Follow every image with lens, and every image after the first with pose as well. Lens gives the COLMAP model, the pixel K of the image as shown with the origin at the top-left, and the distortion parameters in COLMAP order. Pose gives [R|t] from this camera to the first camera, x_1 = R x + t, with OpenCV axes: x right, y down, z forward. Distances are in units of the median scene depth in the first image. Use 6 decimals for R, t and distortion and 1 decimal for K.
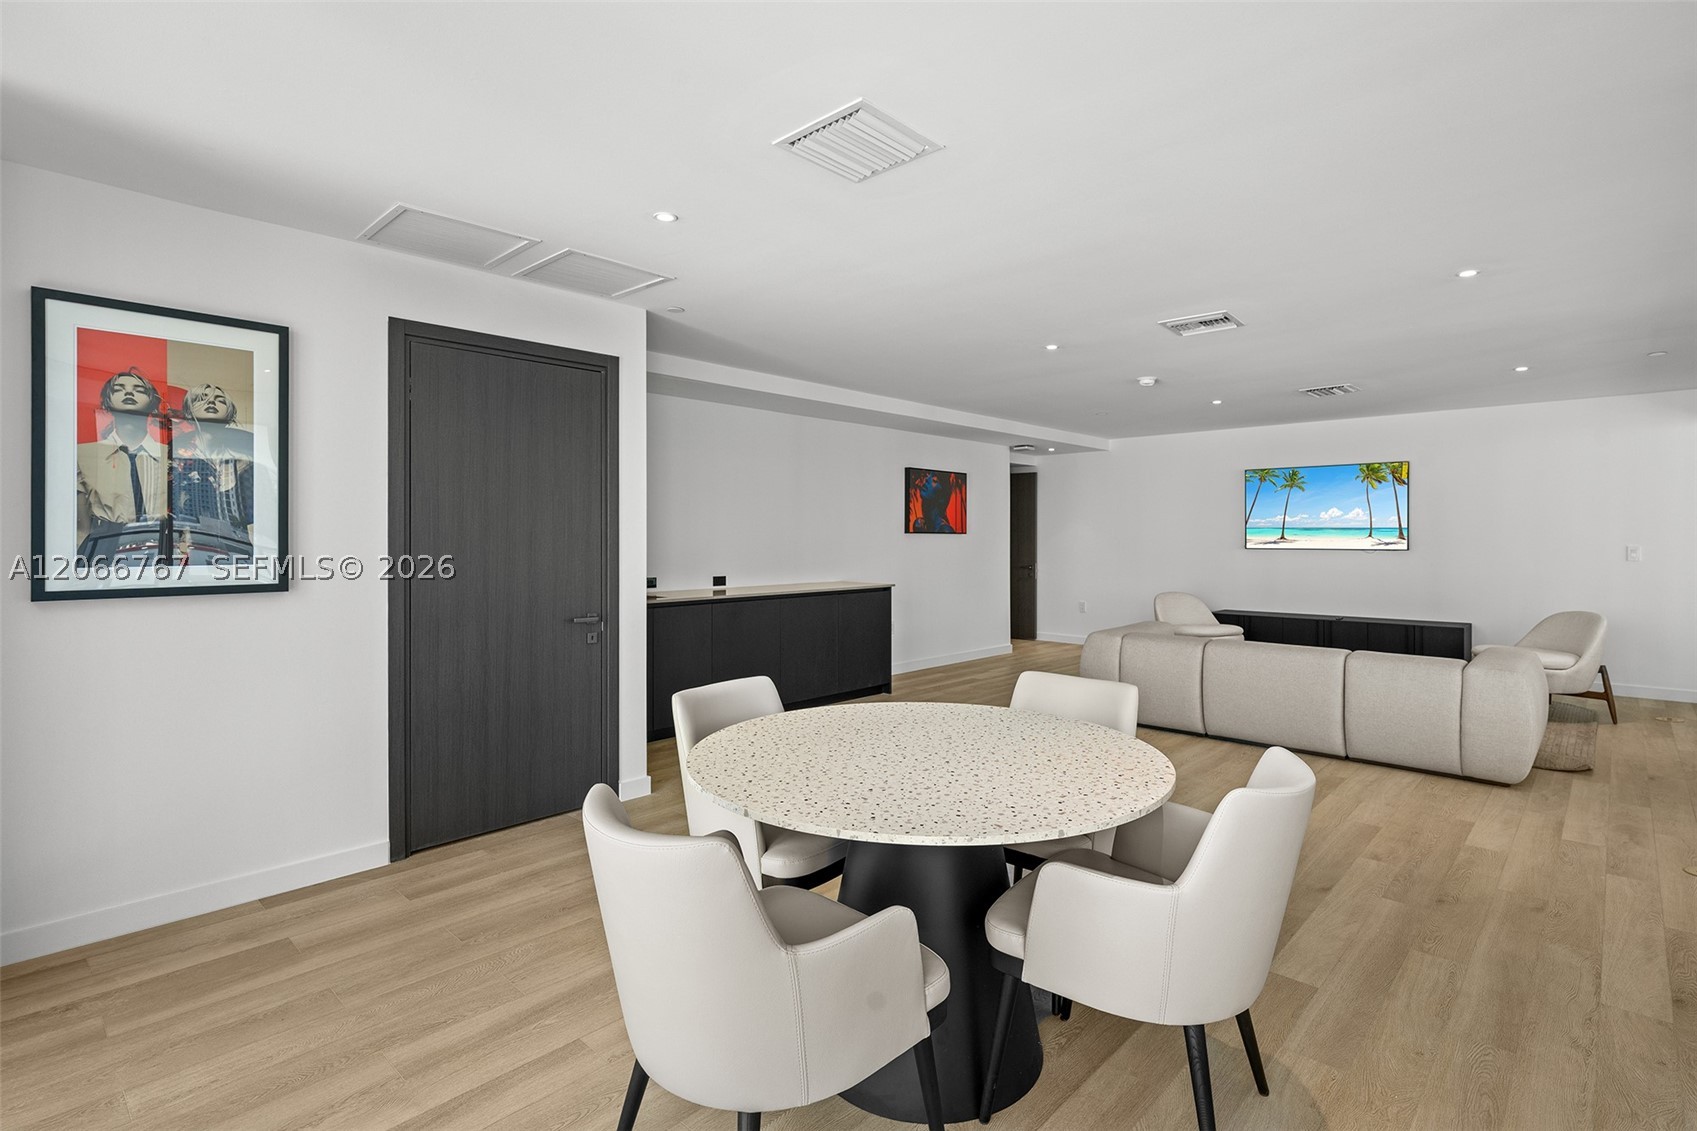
lens RADIAL K [[829.8, 0, 875.8], [0, 829.8, 538.1], [0, 0, 1]] dist [0.004085, 0.000406]
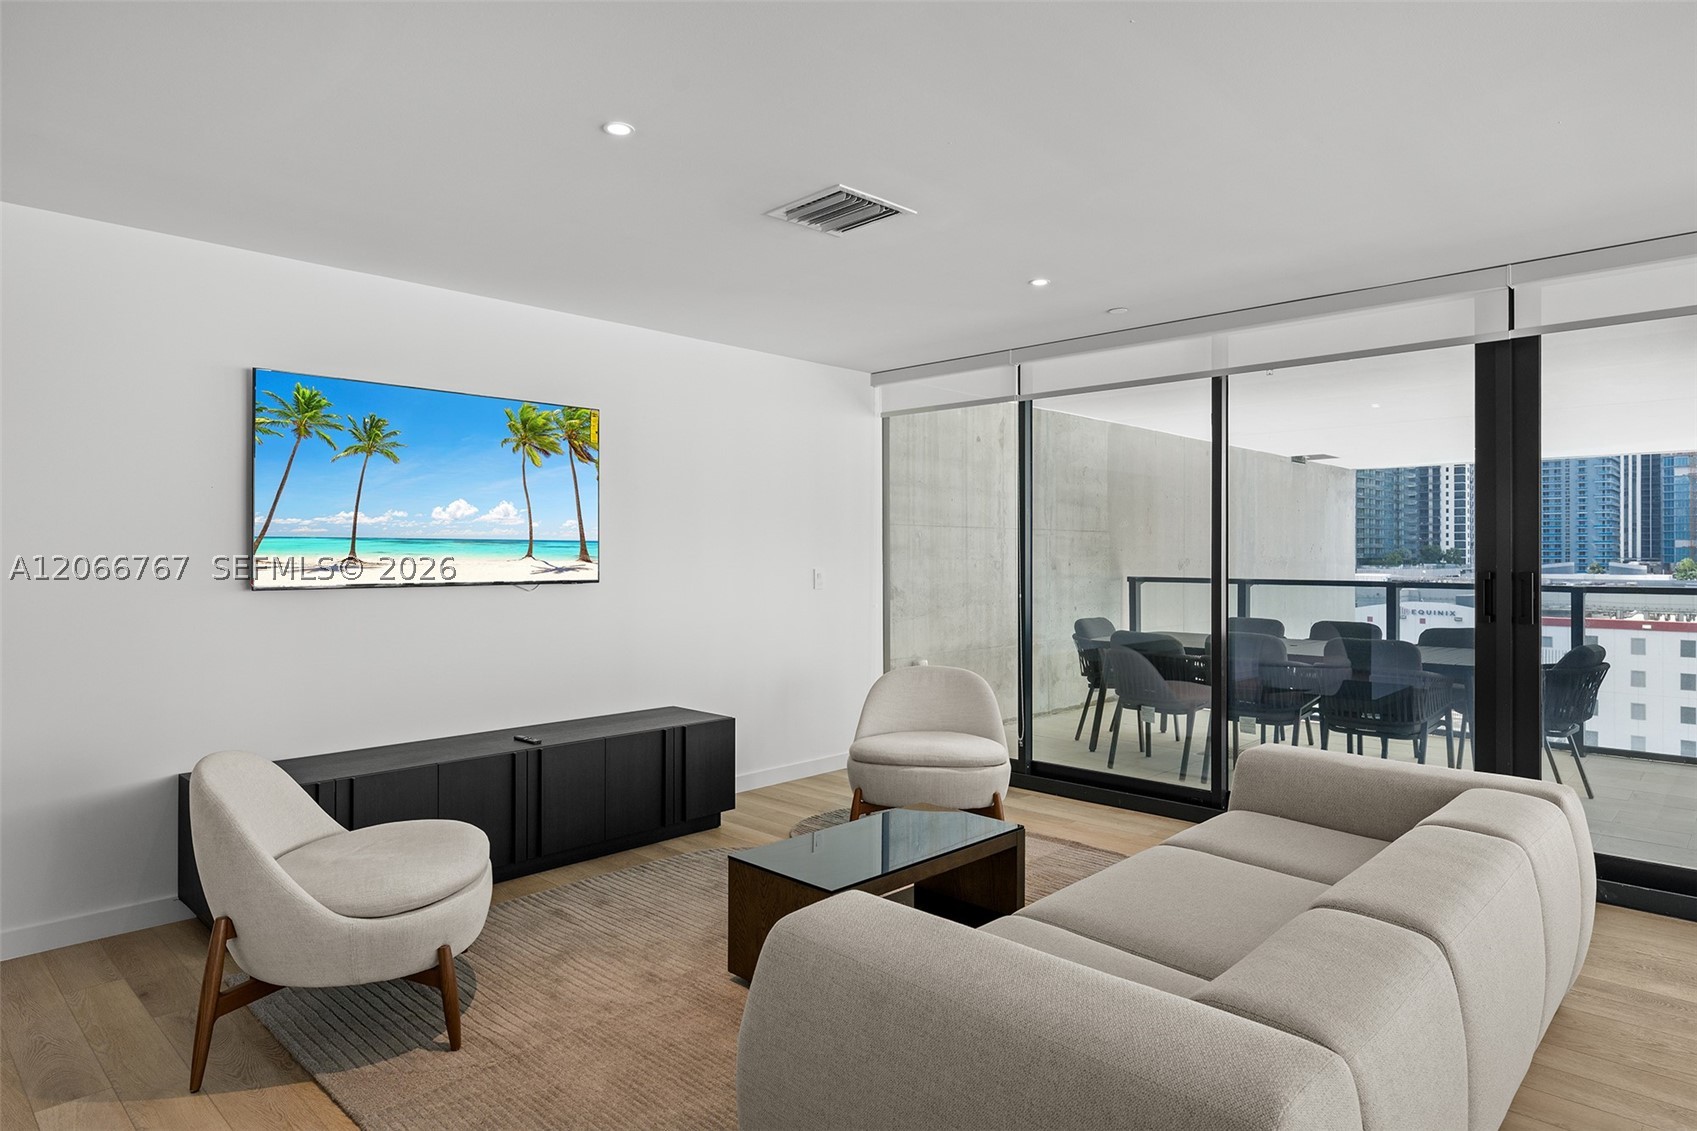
lens RADIAL K [[999.1, 0, 835.1], [0, 999.1, 568.2], [0, 0, 1]] dist [-0.005150, -0.000319]
pose [[-0.011962, -0.014504, 0.999823, -0.028276], [0.004410, 0.999884, 0.014558, -0.003086], [-0.999919, 0.004584, -0.011896, 0.814322]]
